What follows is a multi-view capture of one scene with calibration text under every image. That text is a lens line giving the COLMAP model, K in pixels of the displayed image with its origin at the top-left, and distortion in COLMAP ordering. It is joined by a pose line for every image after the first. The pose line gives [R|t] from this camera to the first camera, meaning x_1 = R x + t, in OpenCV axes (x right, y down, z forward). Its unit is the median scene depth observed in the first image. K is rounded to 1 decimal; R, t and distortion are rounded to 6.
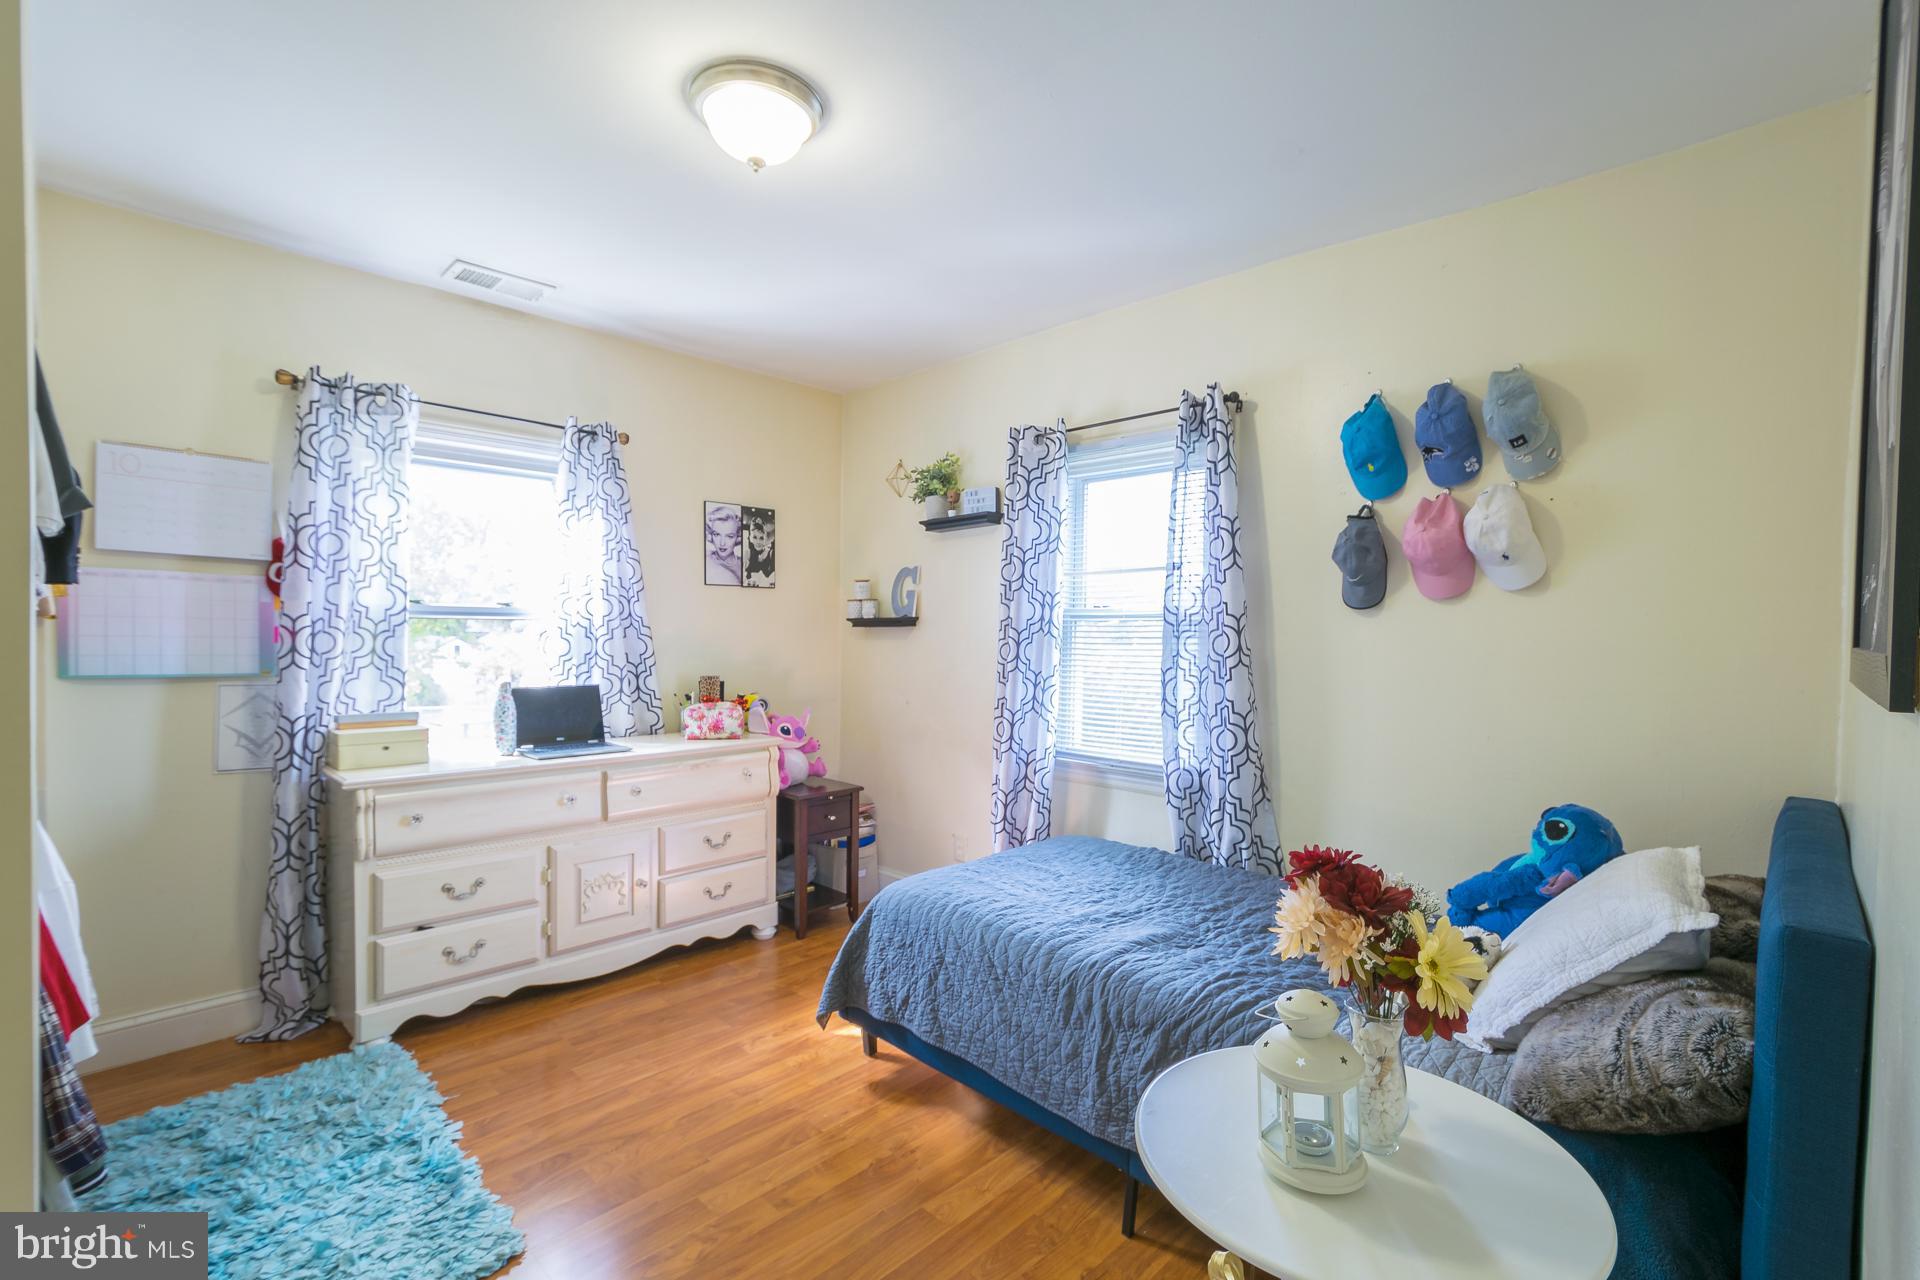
lens RADIAL K [[872.3, 0, 963.3], [0, 872.3, 641.5], [0, 0, 1]] dist [-0.001422, -0.000974]
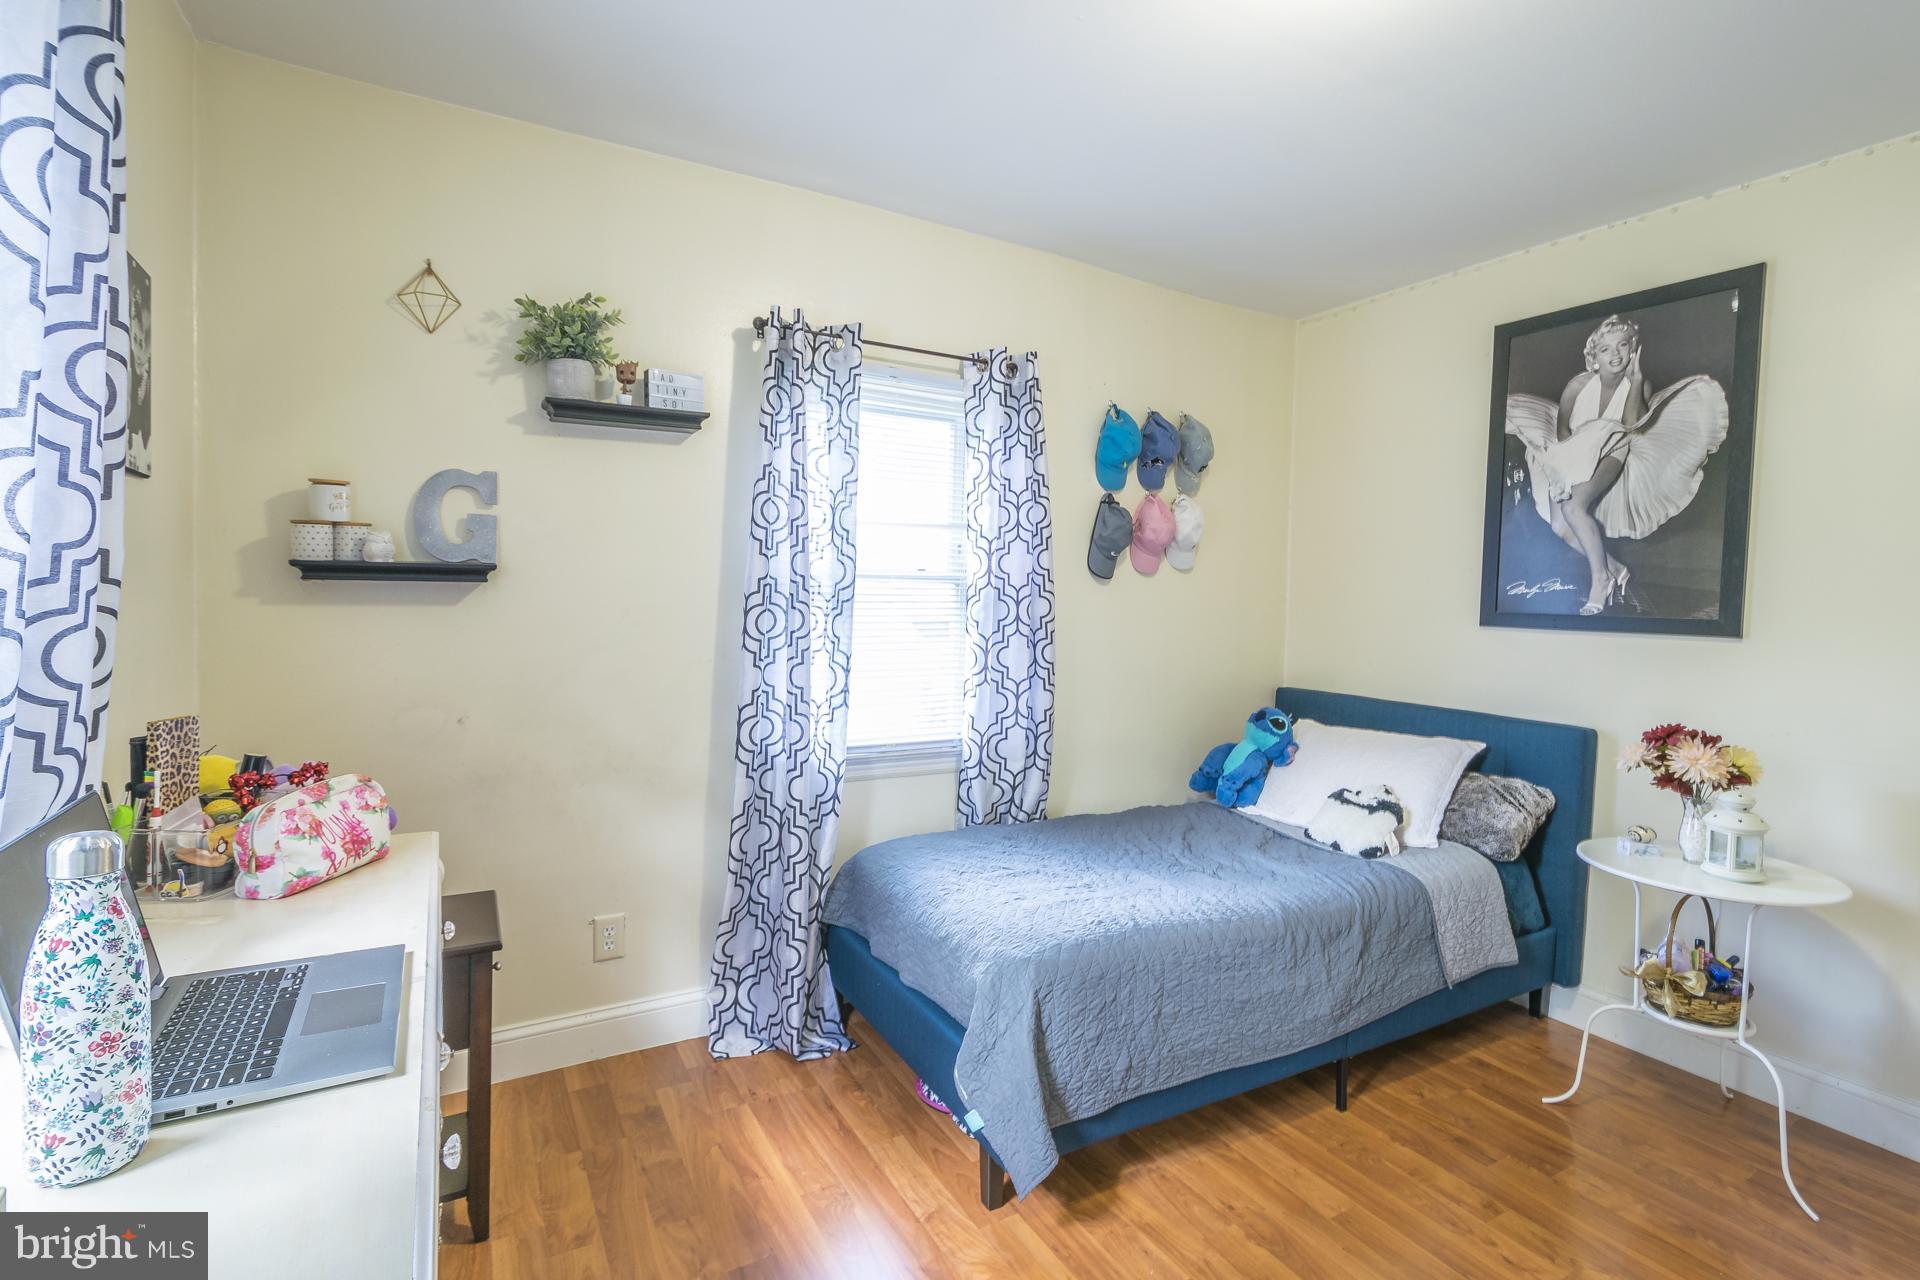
lens RADIAL K [[872.3, 0, 959.7], [0, 872.3, 631.7], [0, 0, 1]] dist [-0.001422, -0.000974]
pose [[0.275371, -0.044986, 0.960285, -0.595763], [-0.002108, 0.998874, 0.047398, -0.014354], [-0.961336, -0.015077, 0.274966, 0.657974]]
